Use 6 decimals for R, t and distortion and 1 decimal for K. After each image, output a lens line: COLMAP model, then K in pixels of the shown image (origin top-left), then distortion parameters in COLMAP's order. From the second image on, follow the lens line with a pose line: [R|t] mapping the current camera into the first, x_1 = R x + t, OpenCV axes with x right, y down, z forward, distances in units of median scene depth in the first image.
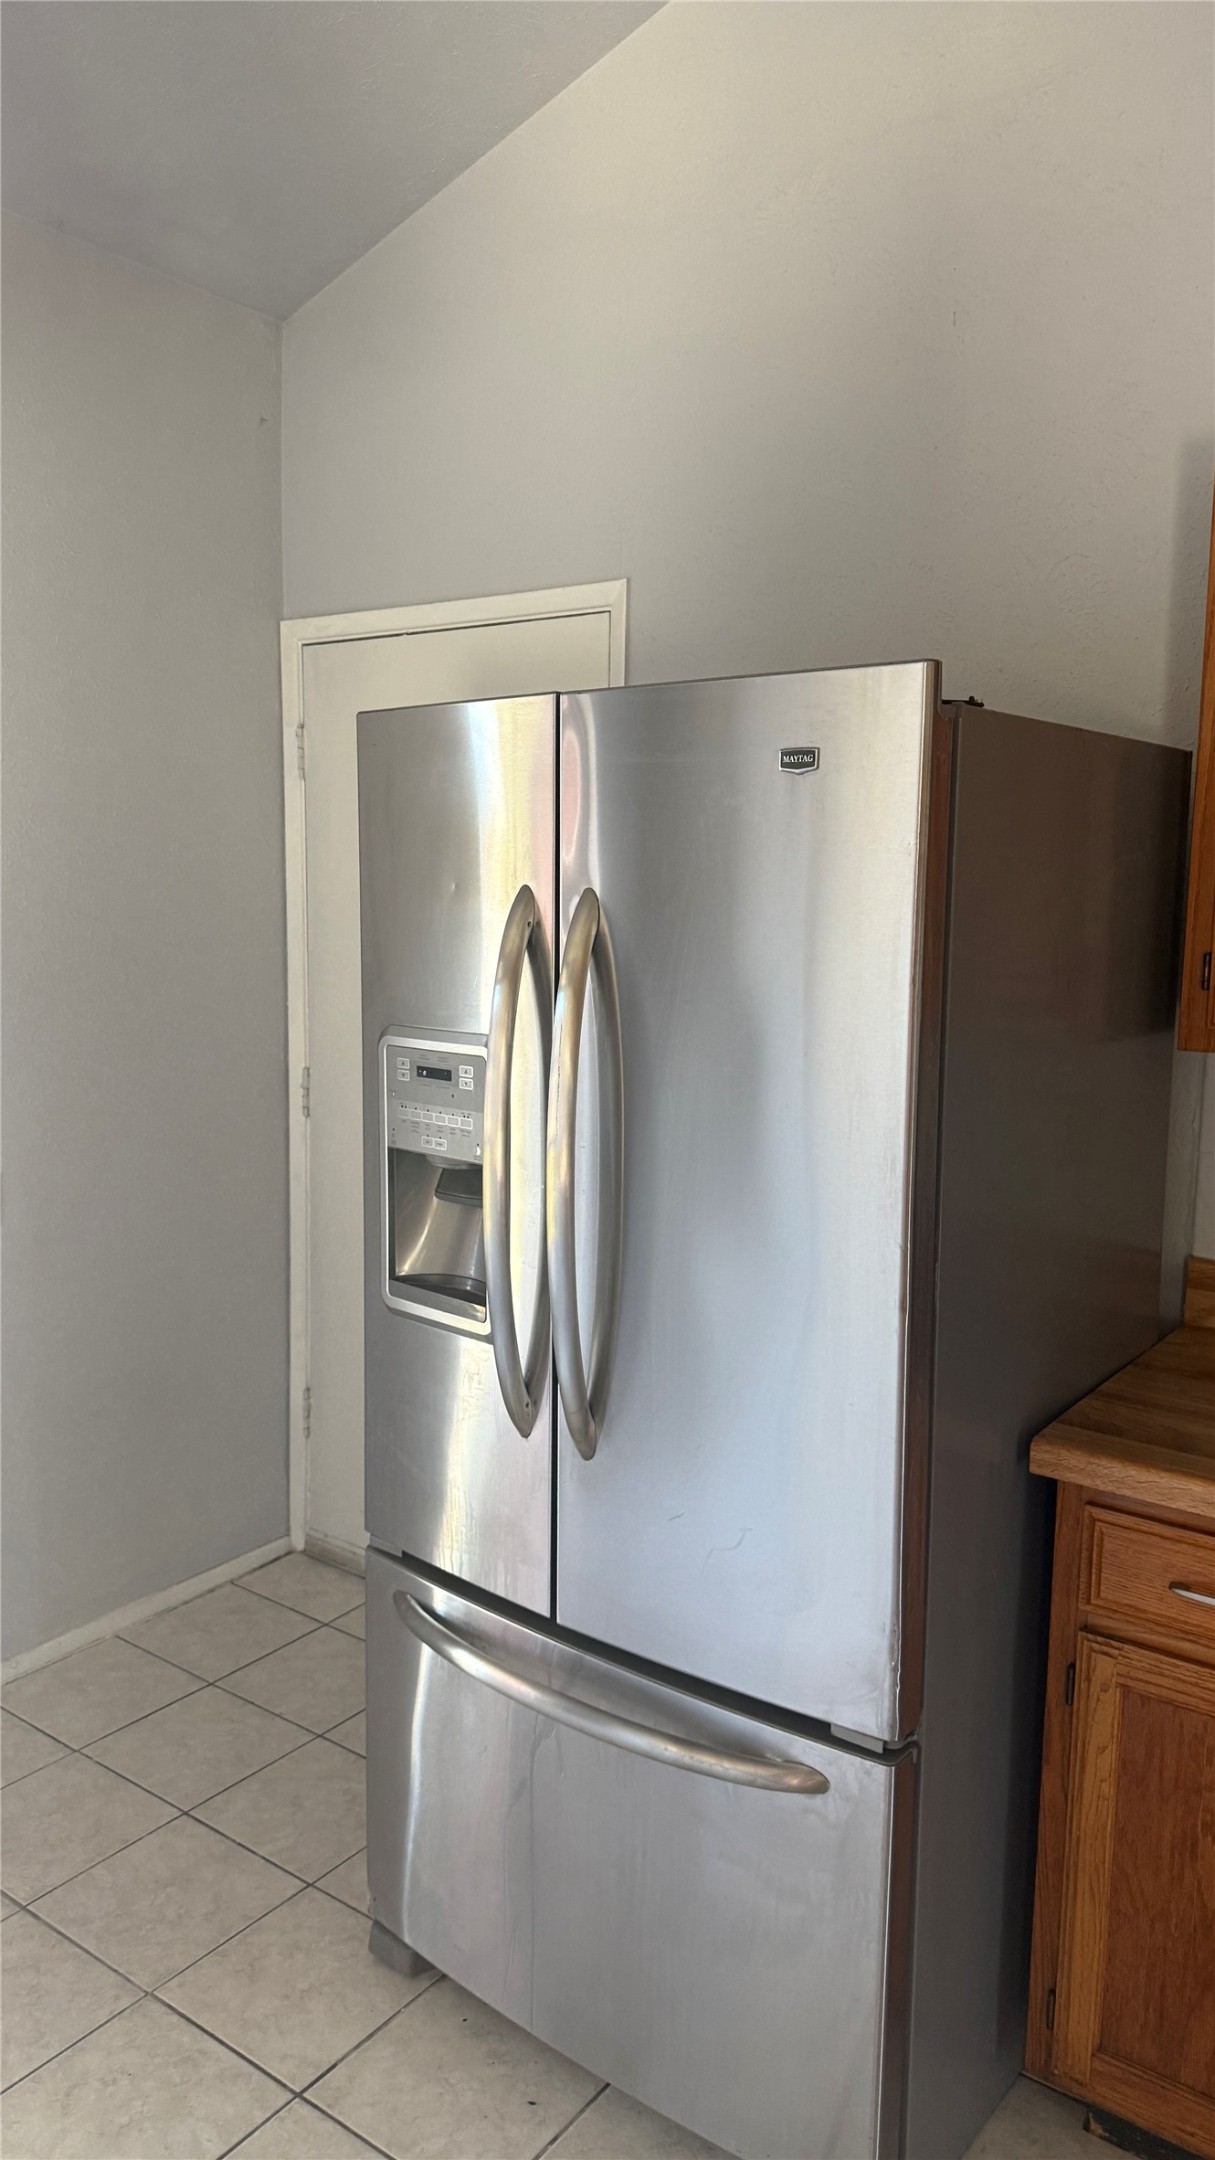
lens RADIAL K [[1505.9, 0, 607.9], [0, 1505.9, 1098.5], [0, 0, 1]] dist [0.131321, -0.210953]
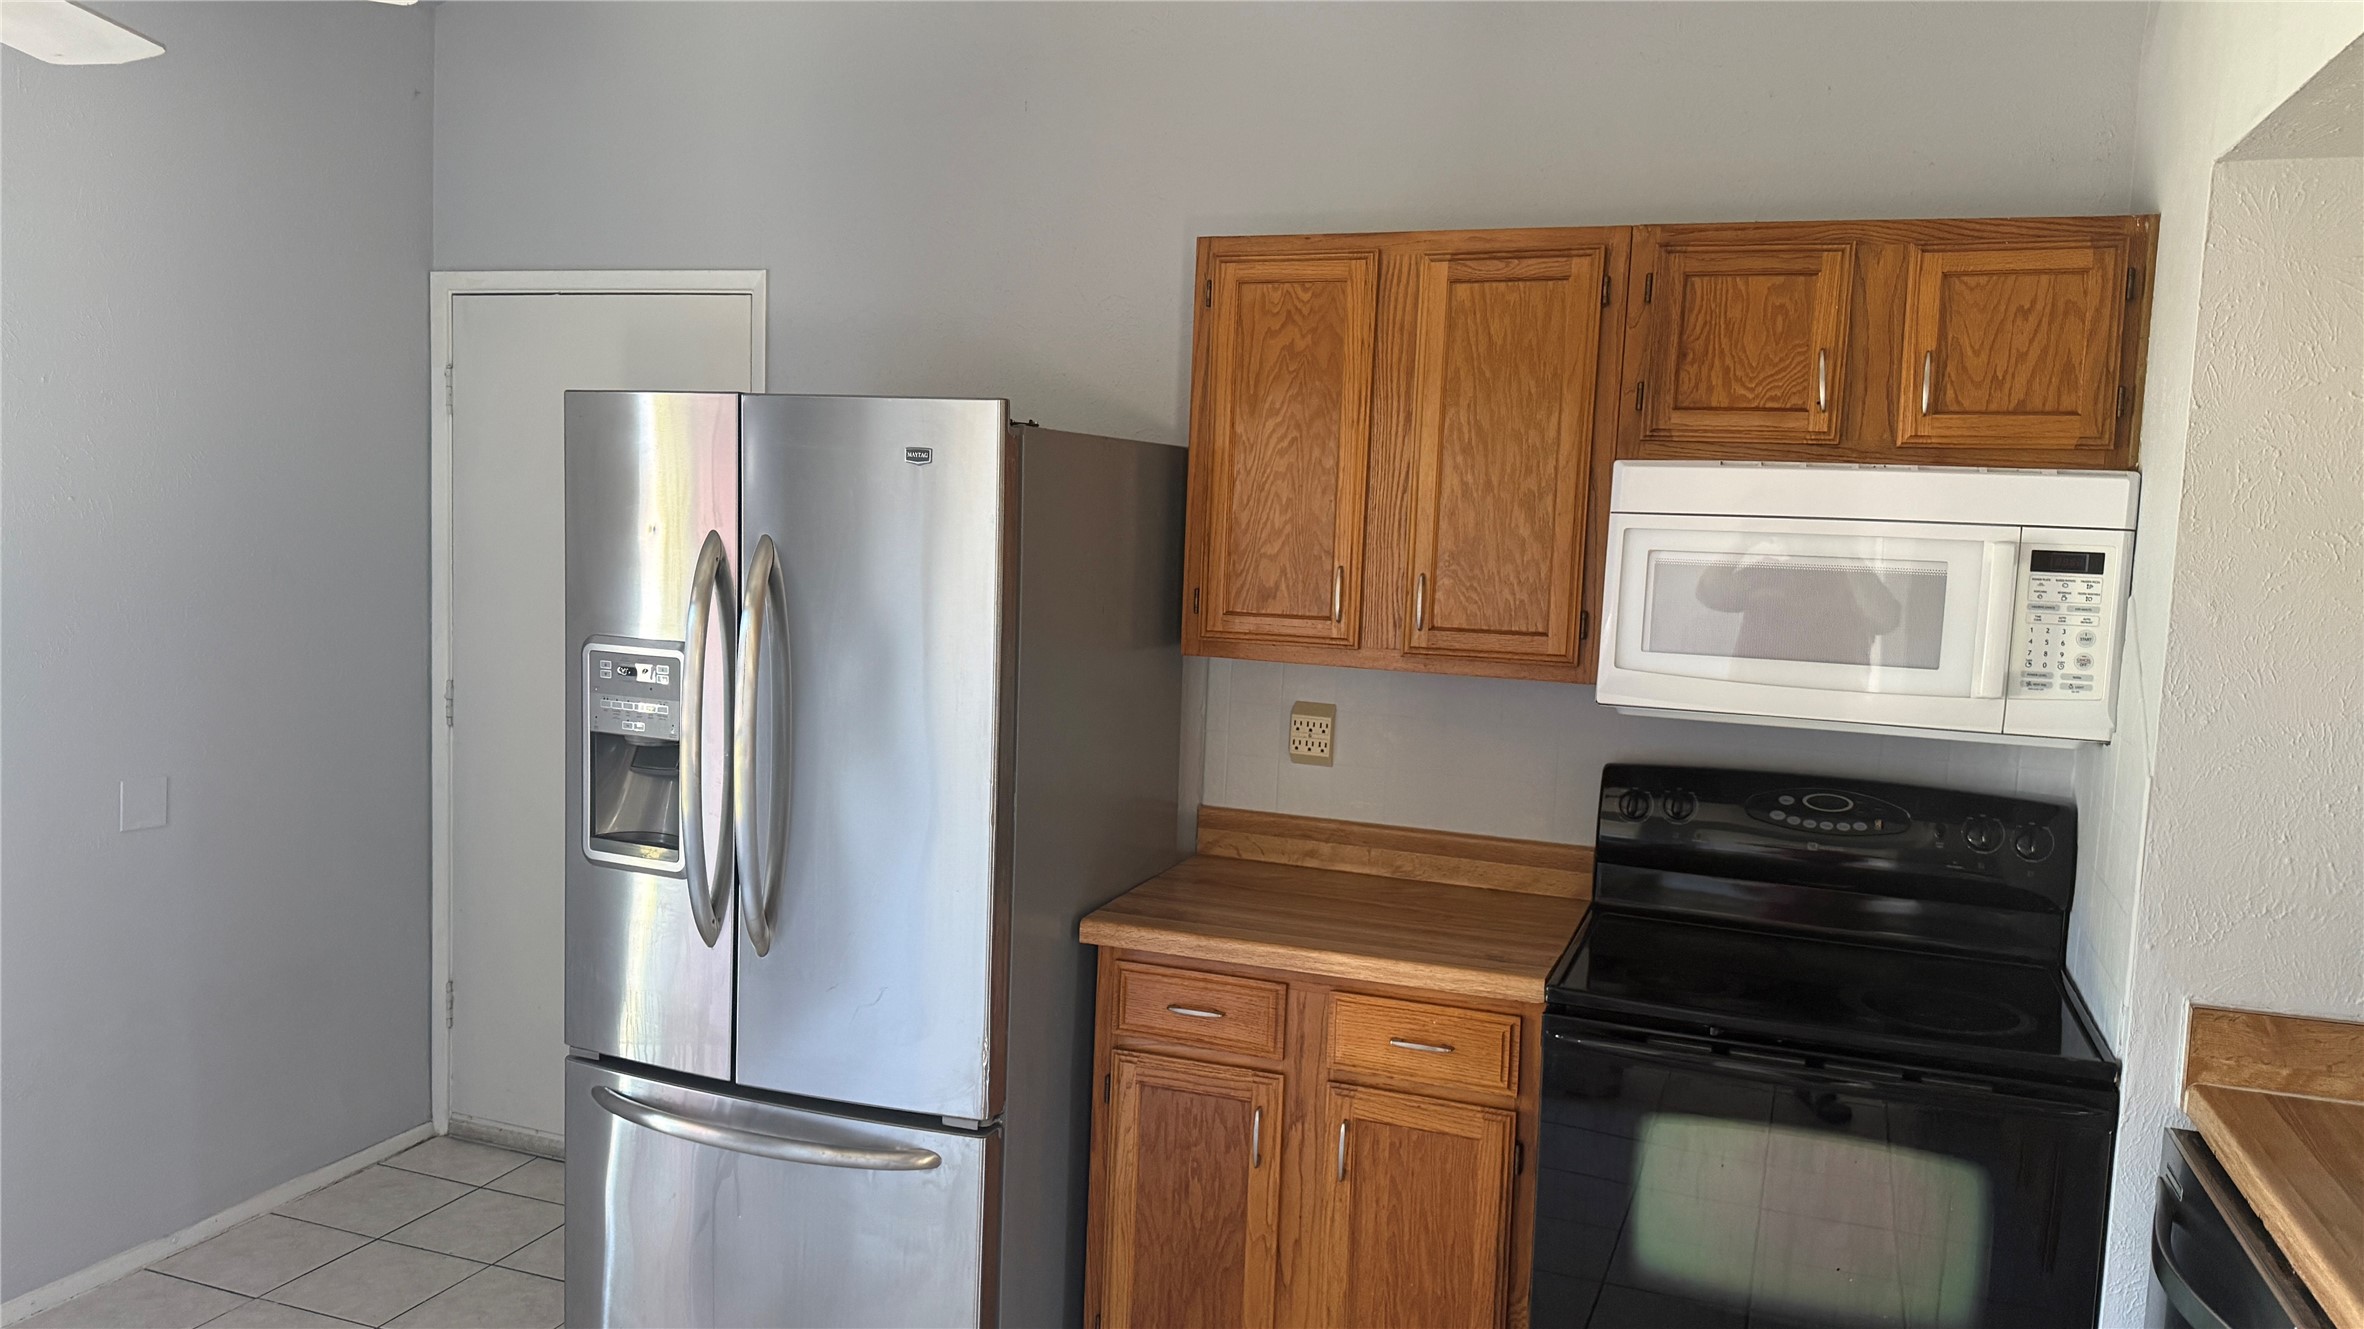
lens RADIAL K [[1648.2, 0, 1178.8], [0, 1648.2, 673.1], [0, 0, 1]] dist [0.131321, -0.210953]
pose [[0.959126, -0.003375, 0.282960, -0.075301], [0.013740, 0.999305, -0.034653, 0.042107], [-0.282646, 0.037124, 0.958506, -0.523822]]
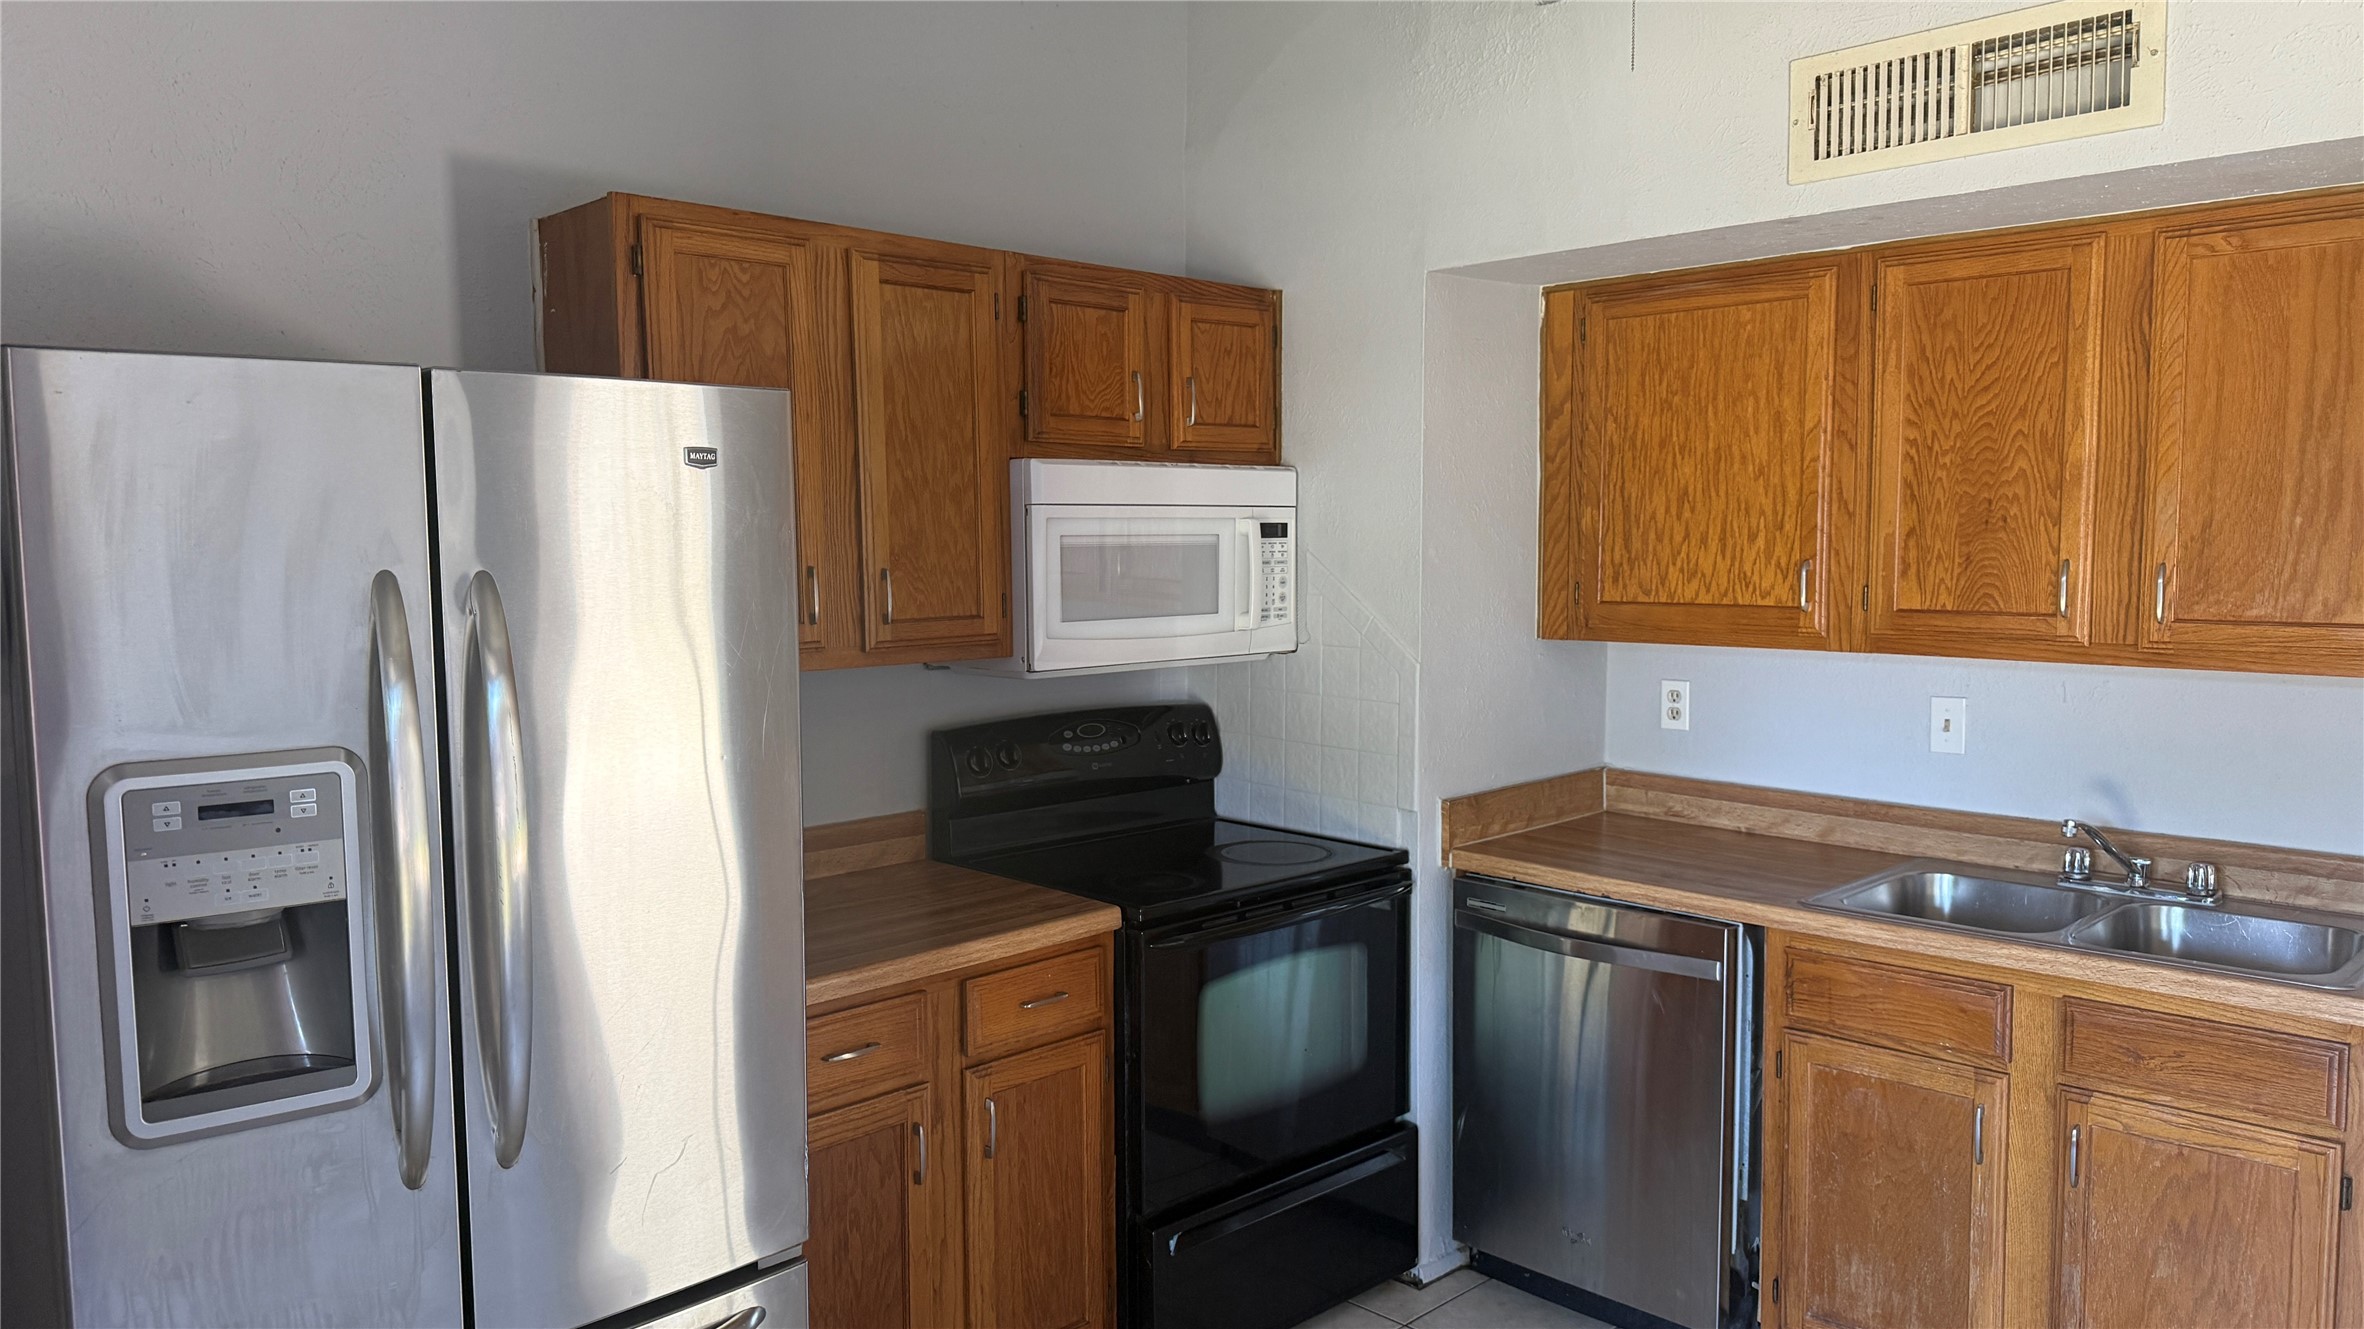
lens RADIAL K [[1648.2, 0, 1178.8], [0, 1648.2, 673.1], [0, 0, 1]] dist [0.131321, -0.210953]
pose [[0.160979, -0.104285, 0.981433, -0.929882], [0.141784, 0.986531, 0.081571, -0.092703], [-0.976720, 0.126021, 0.173597, 0.363593]]
